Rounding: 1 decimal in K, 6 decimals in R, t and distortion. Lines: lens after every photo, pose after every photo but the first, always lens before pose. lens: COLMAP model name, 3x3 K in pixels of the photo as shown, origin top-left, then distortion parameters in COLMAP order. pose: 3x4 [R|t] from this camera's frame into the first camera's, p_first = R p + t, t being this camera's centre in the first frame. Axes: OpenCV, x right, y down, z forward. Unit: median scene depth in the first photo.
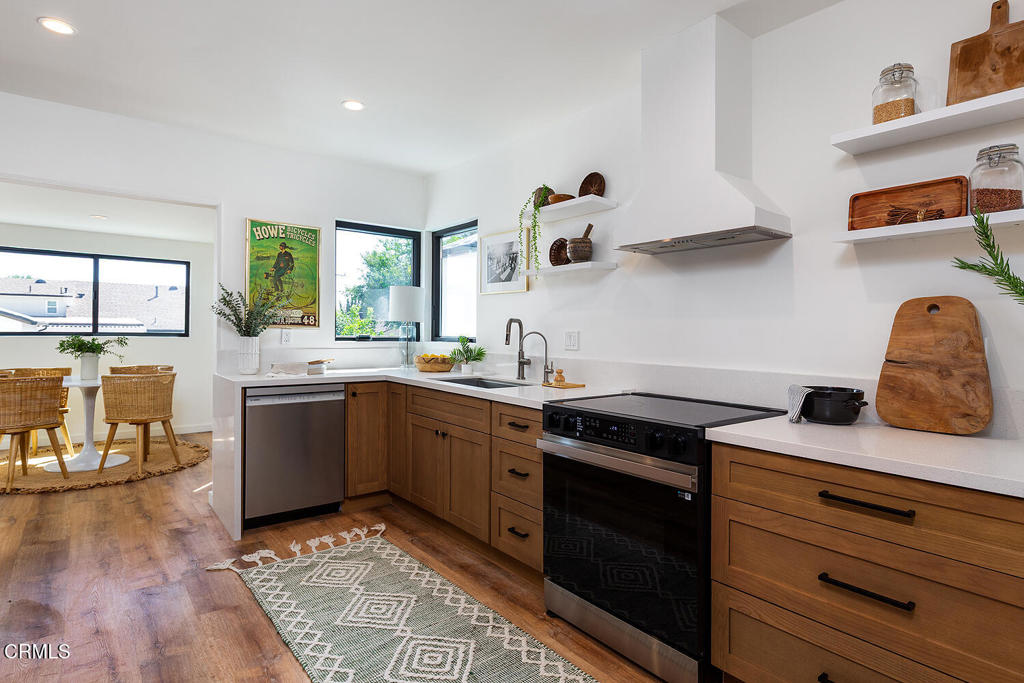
lens RADIAL K [[547.7, 0, 518.3], [0, 547.7, 331.0], [0, 0, 1]] dist [-0.004088, -0.000969]
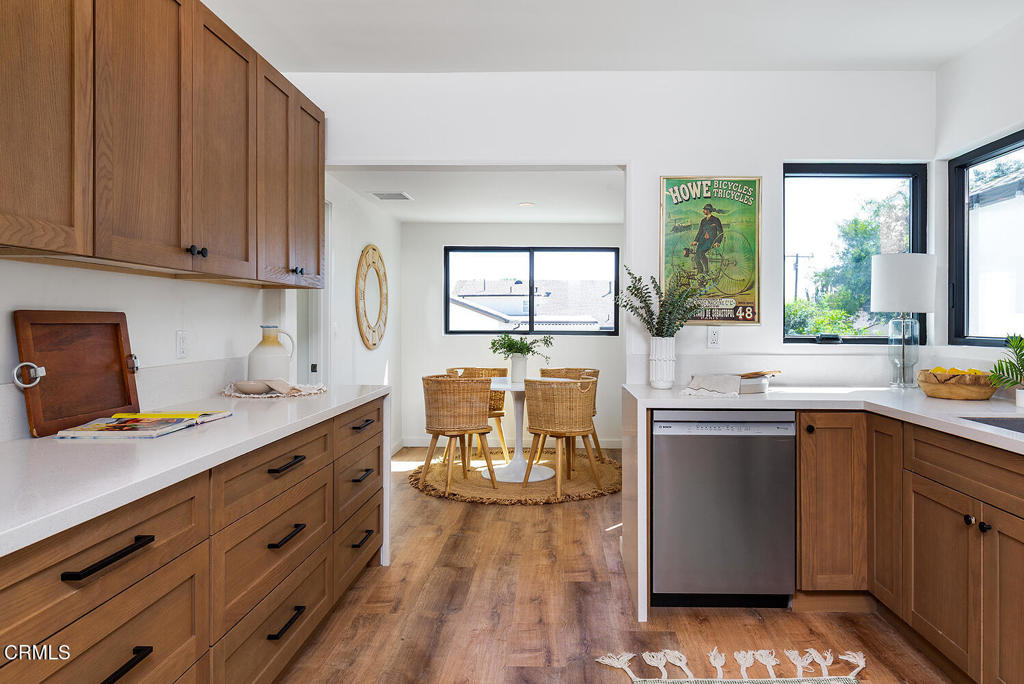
lens RADIAL K [[663.1, 0, 551.3], [0, 663.1, 327.8], [0, 0, 1]] dist [0.007156, -0.004675]
pose [[0.774321, -0.004927, -0.632774, -0.042818], [0.005252, 0.999985, -0.001359, -0.001205], [0.632772, -0.002271, 0.774335, 0.200078]]
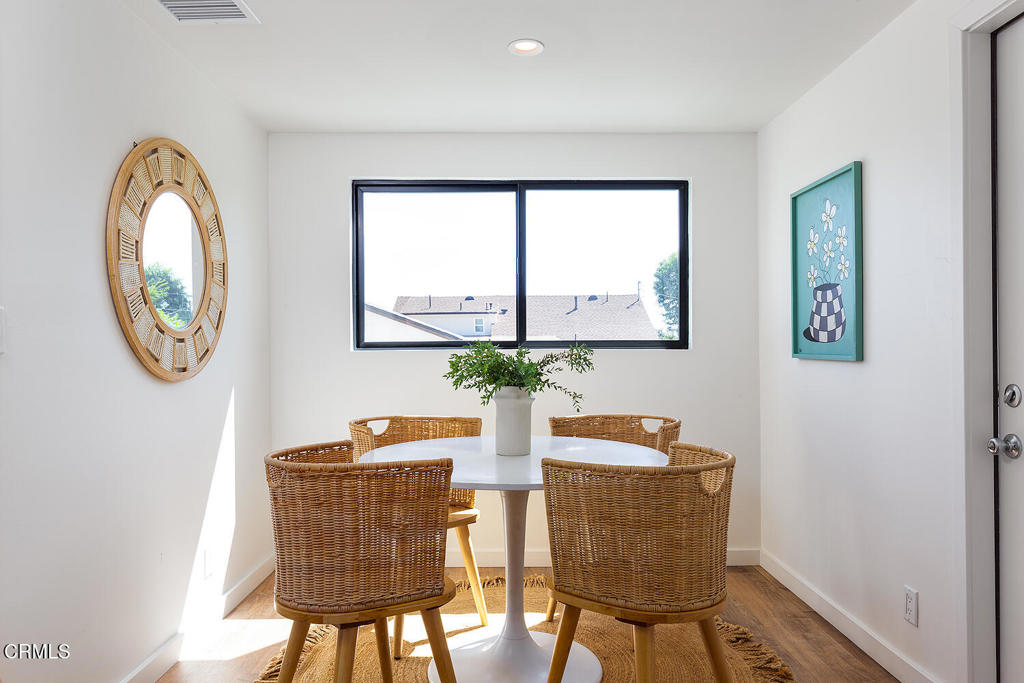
lens RADIAL K [[680.9, 0, 513.1], [0, 680.9, 346.6], [0, 0, 1]] dist [-0.004050, 0.000389]
pose [[0.787042, -0.018703, -0.616616, -0.564731], [0.015631, 0.999824, -0.010375, 0.018568], [0.616702, -0.001473, 0.787195, 0.719497]]
